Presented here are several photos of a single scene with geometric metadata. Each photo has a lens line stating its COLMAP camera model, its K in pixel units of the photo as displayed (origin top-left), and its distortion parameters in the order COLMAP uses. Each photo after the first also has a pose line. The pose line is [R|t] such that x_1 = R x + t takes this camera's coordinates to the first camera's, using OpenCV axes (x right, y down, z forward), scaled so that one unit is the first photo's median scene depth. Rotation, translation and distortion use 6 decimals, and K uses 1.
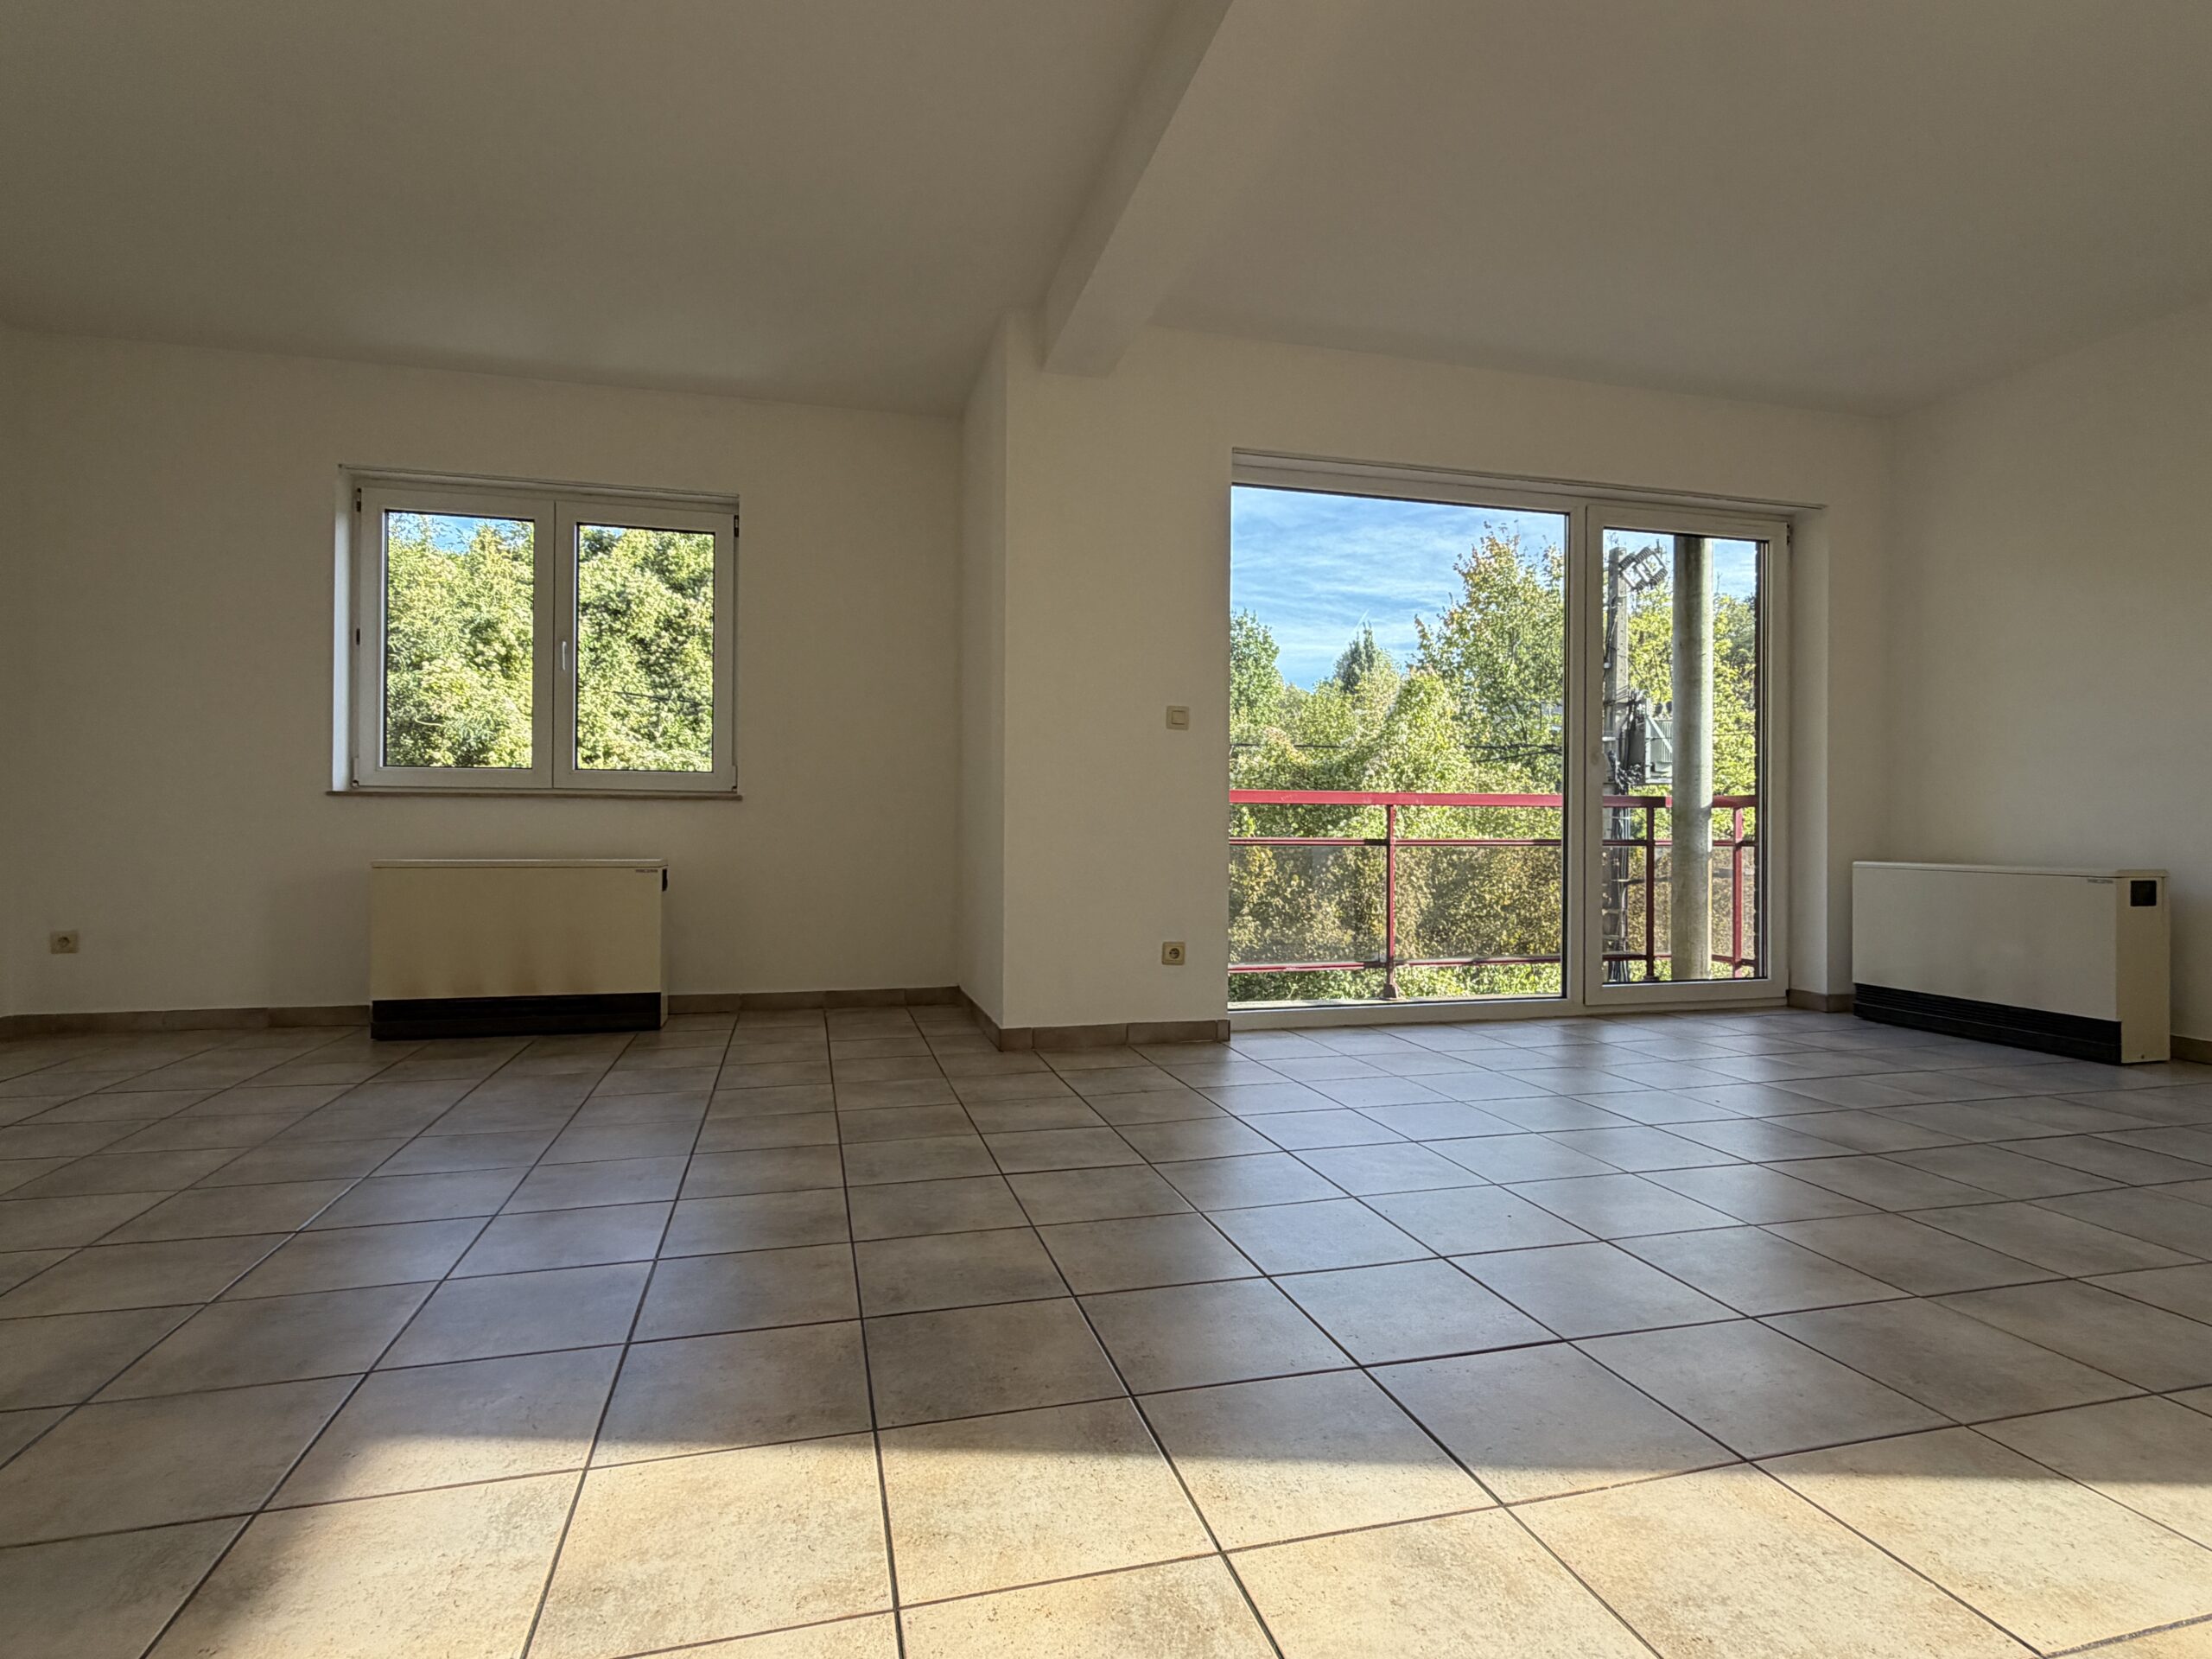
lens RADIAL K [[1138.6, 0, 1106.0], [0, 1138.6, 829.5], [0, 0, 1]] dist [-0.000878, 0.000070]
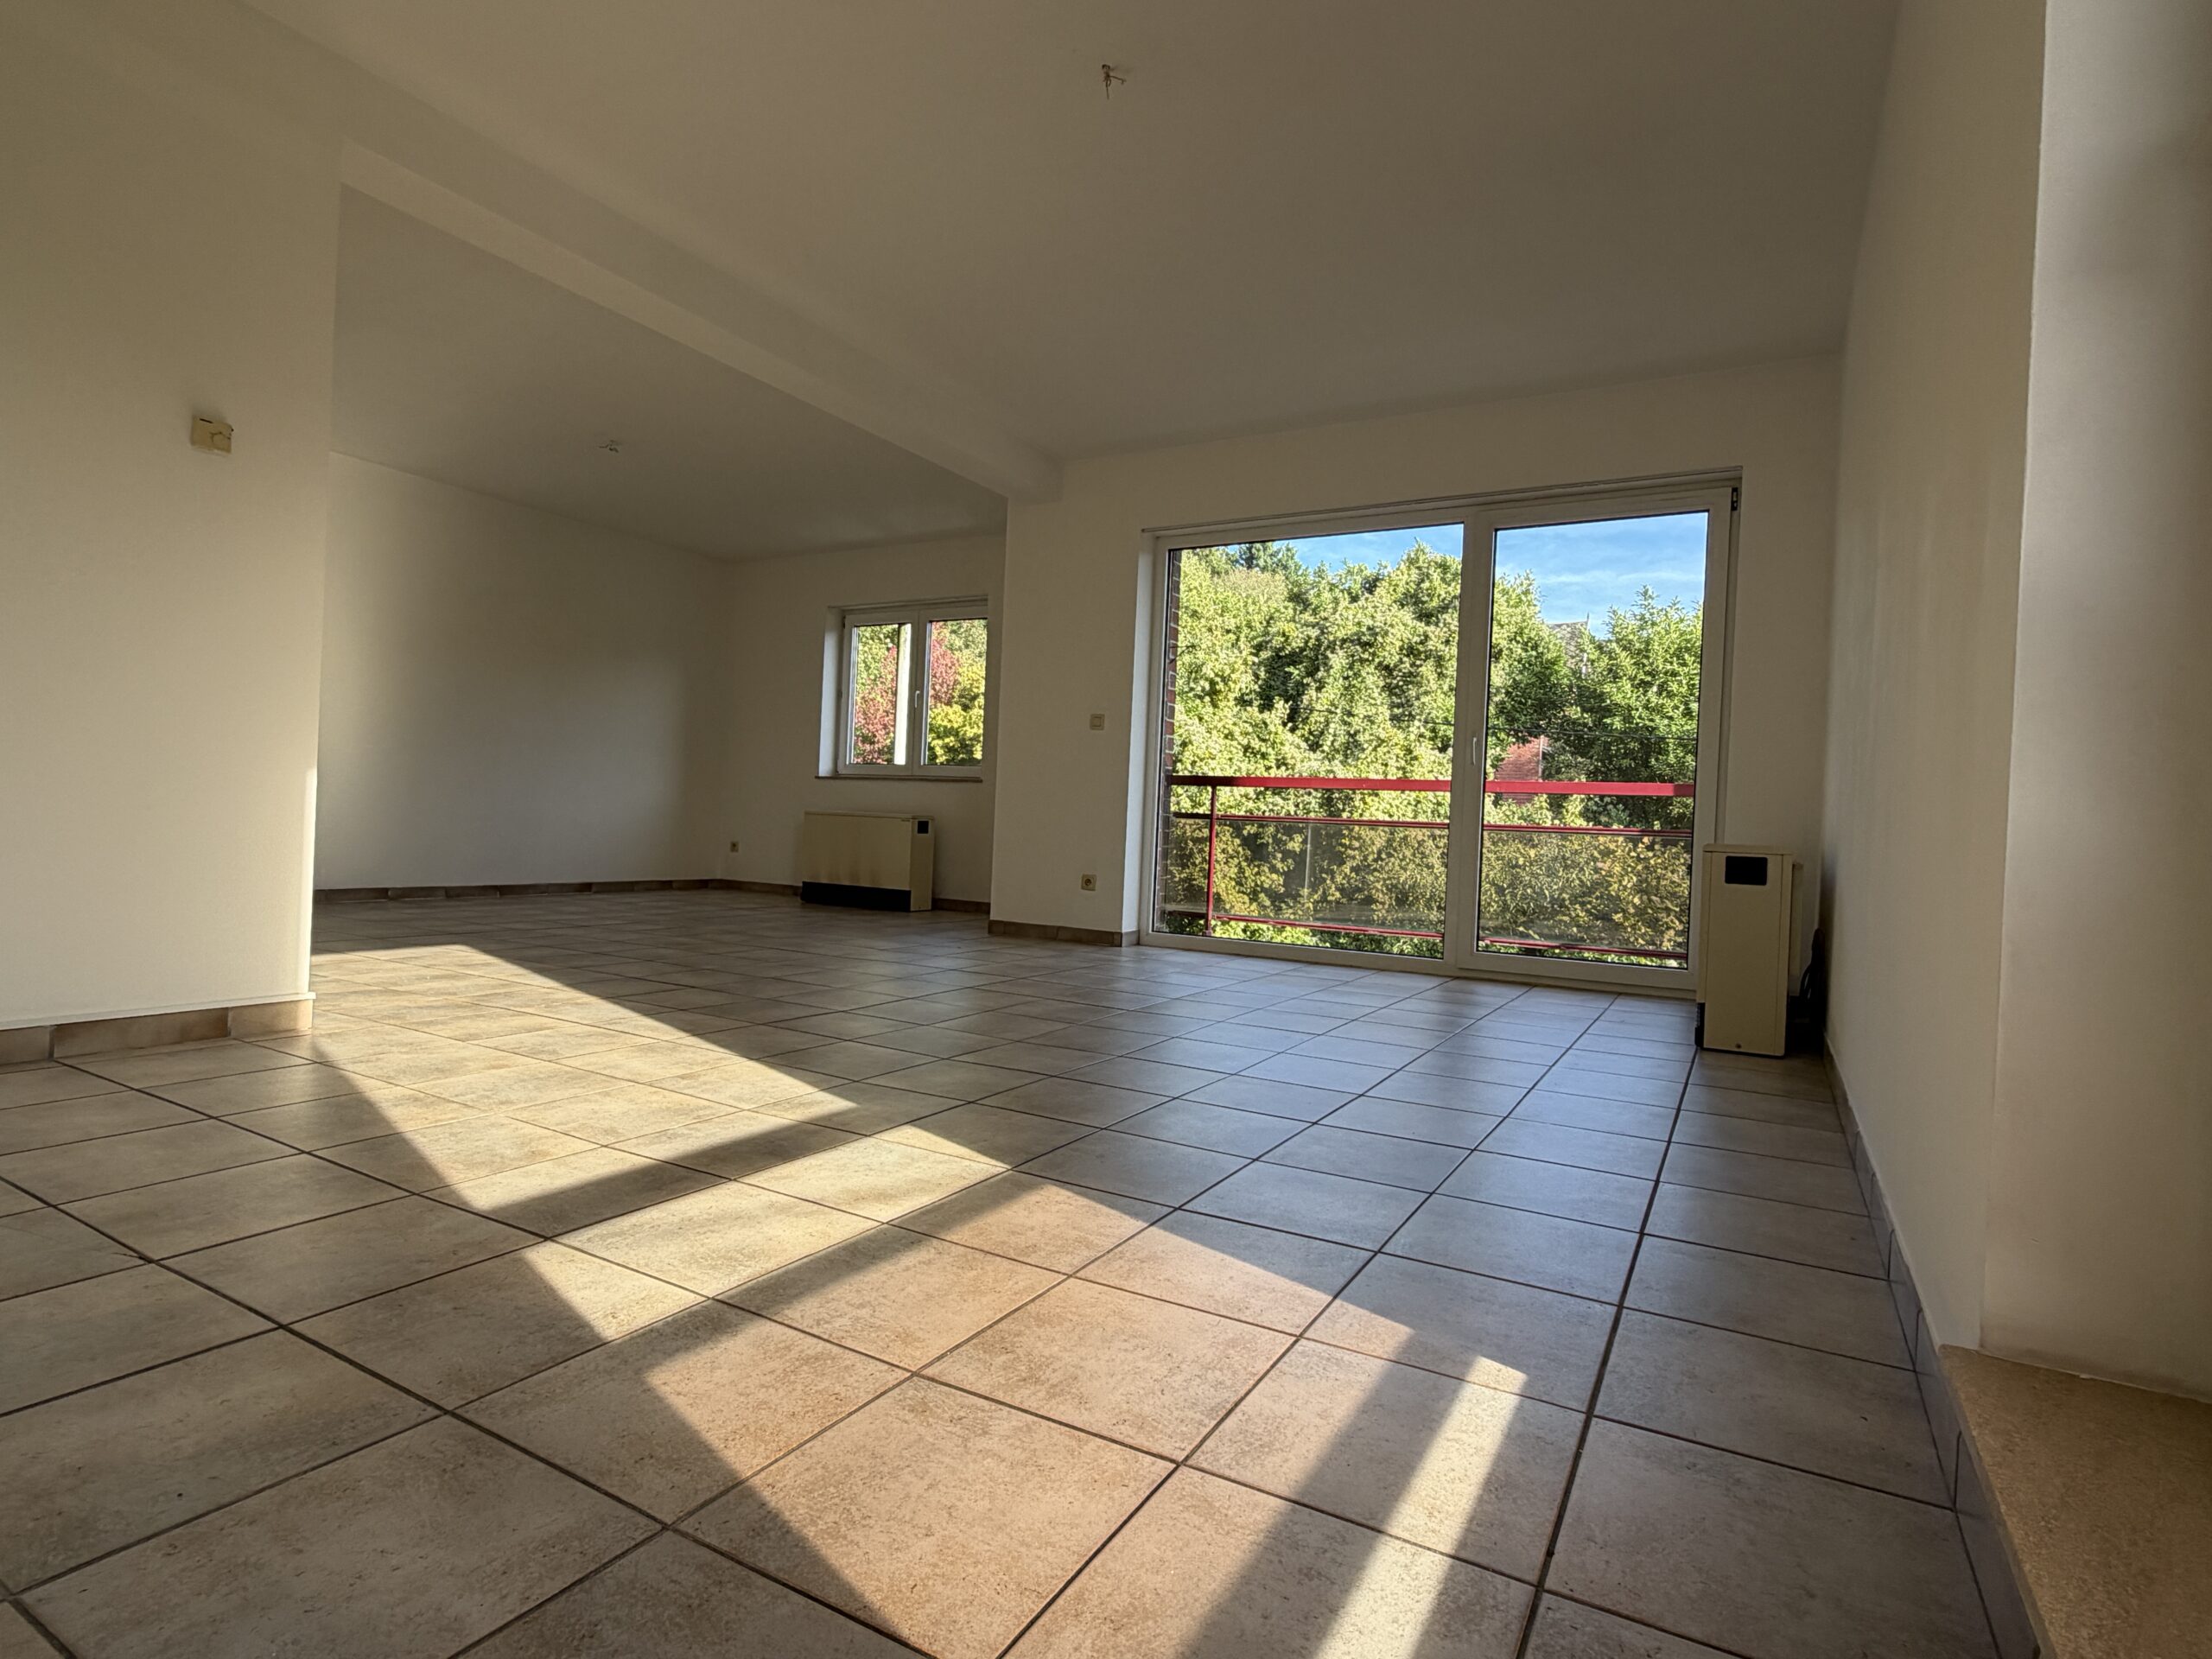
lens RADIAL K [[1137.4, 0, 1099.7], [0, 1137.4, 825.3], [0, 0, 1]] dist [0.024091, 0.000587]
pose [[0.705622, 0.027119, -0.708069, 0.204642], [-0.040841, 0.999163, -0.002431, 0.007134], [0.707410, 0.030634, 0.706139, -0.004475]]
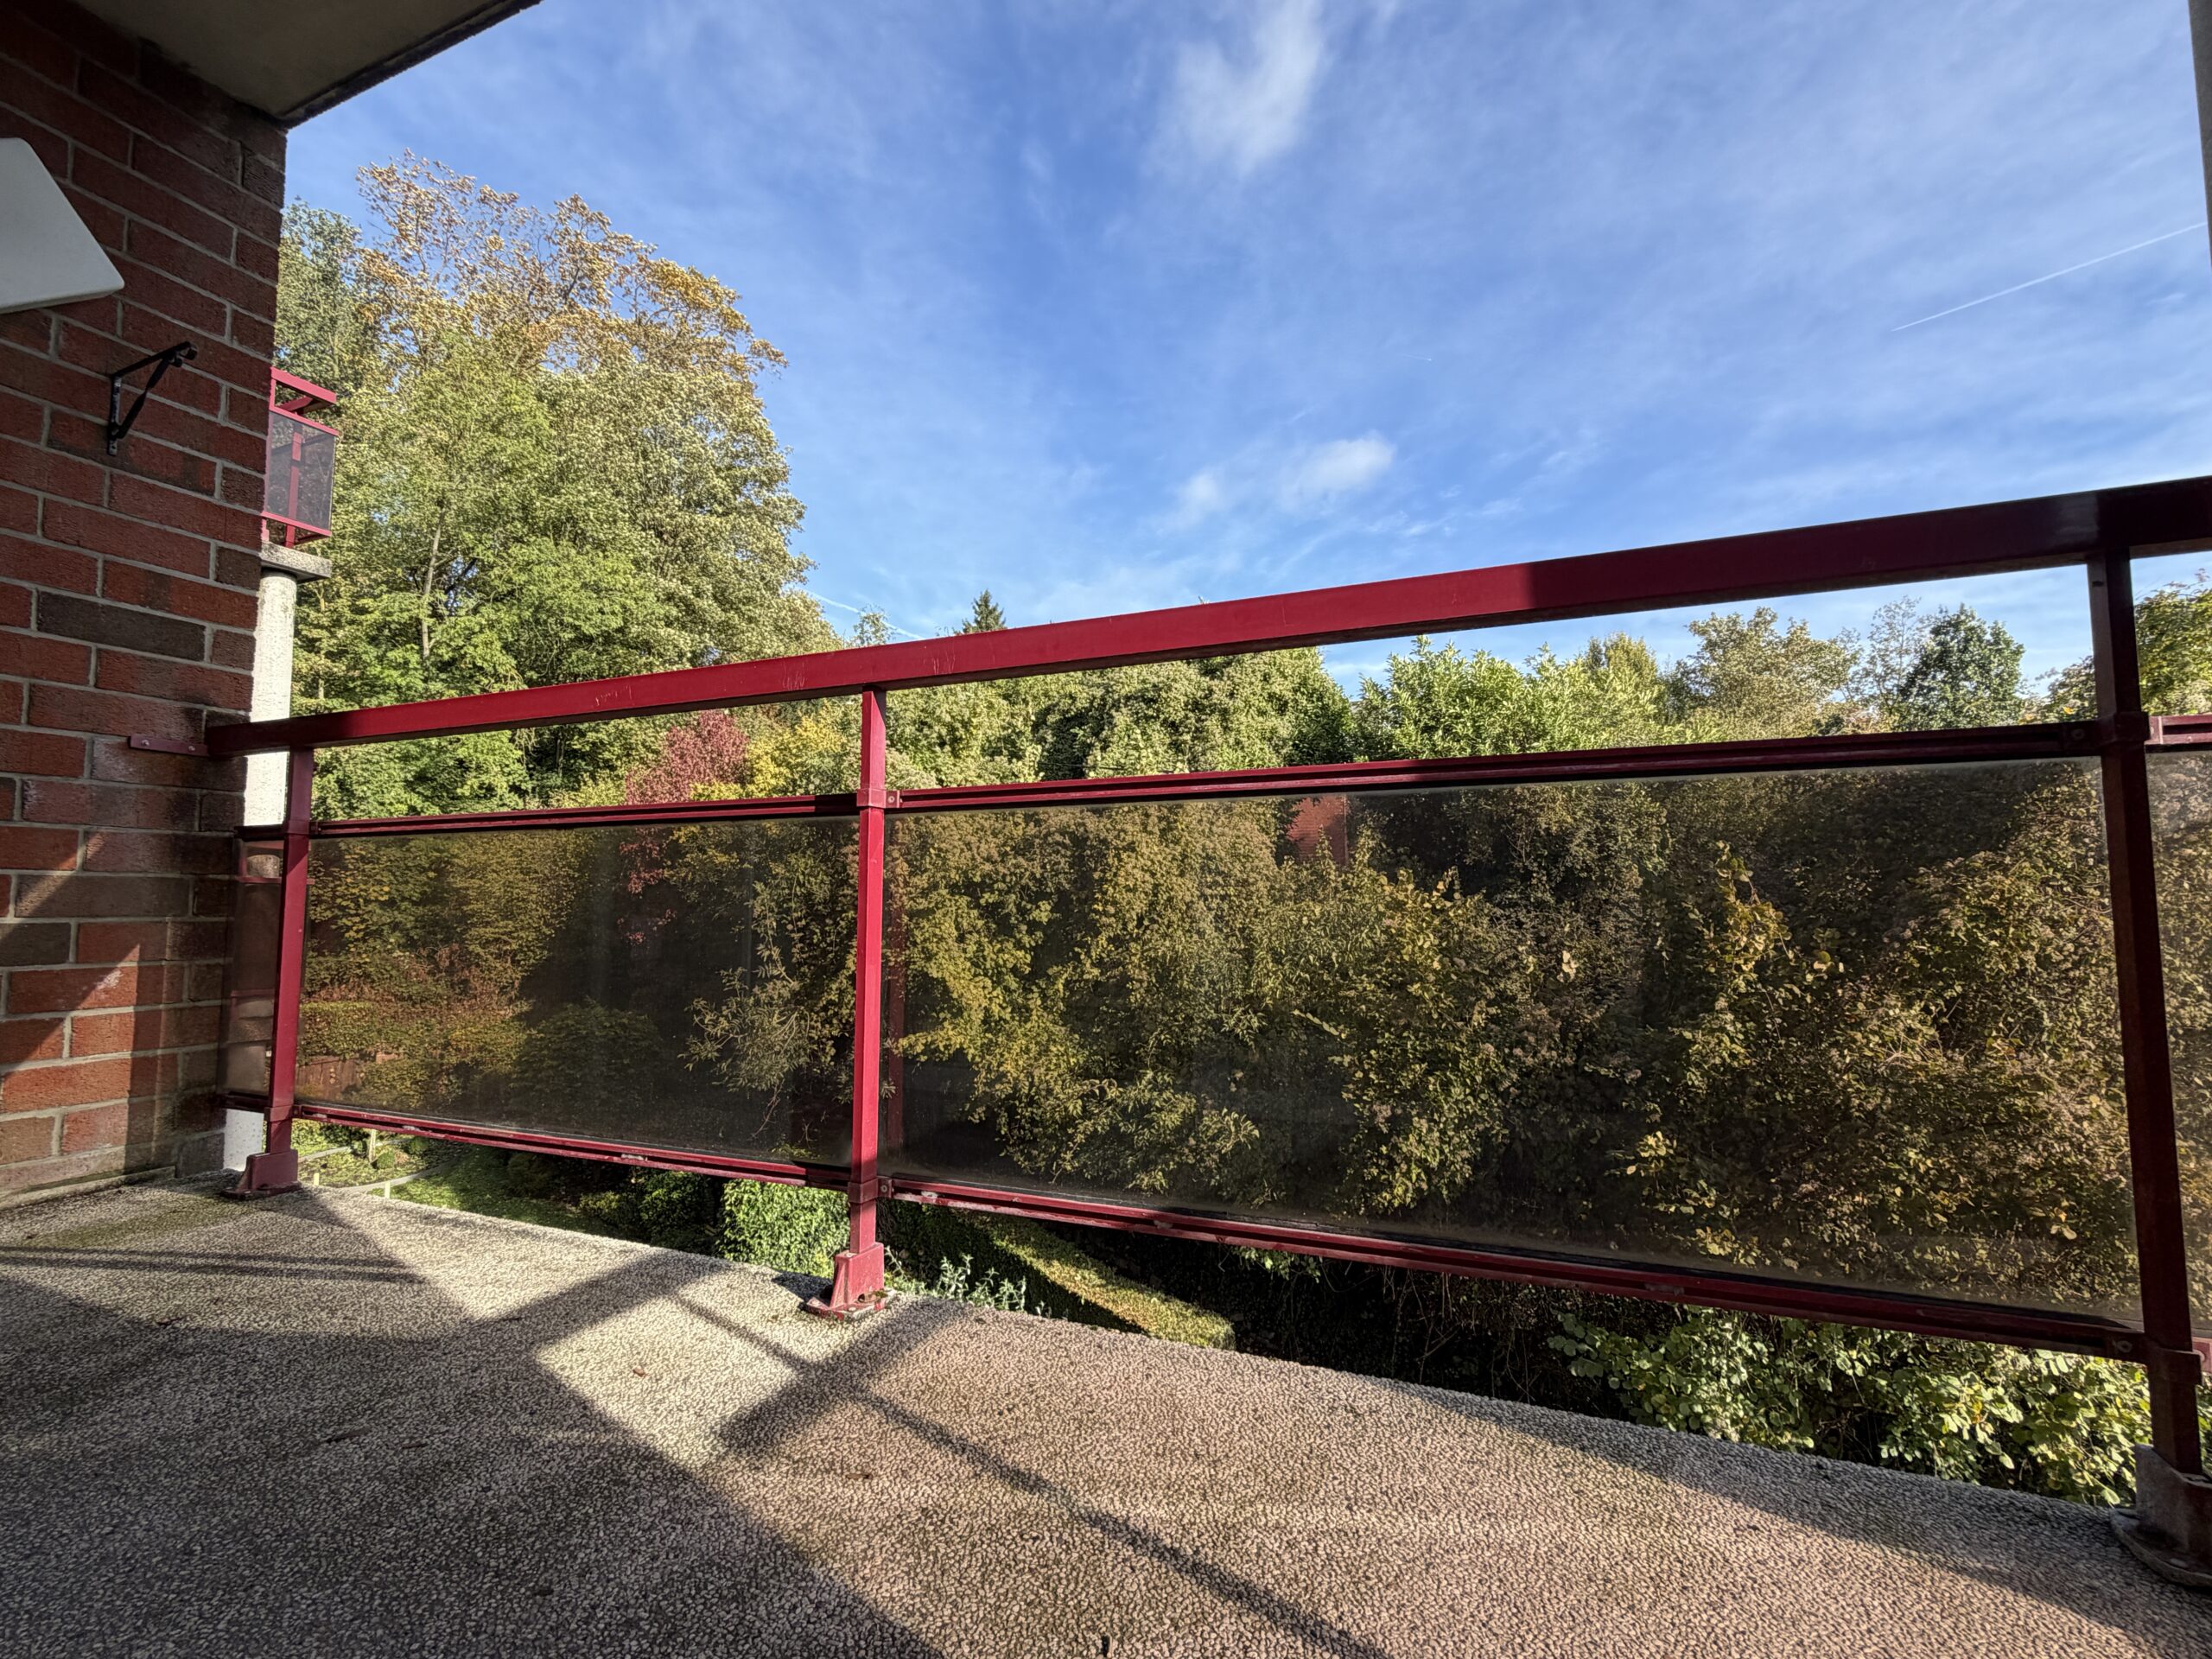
lens RADIAL K [[1010.7, 0, 1094.3], [0, 1010.7, 825.5], [0, 0, 1]] dist [0.000393, 0.000131]
pose [[0.783016, -0.053127, -0.619729, 0.127560], [0.002112, 0.996567, -0.082764, 0.010674], [0.621998, 0.063497, 0.780440, 0.211060]]
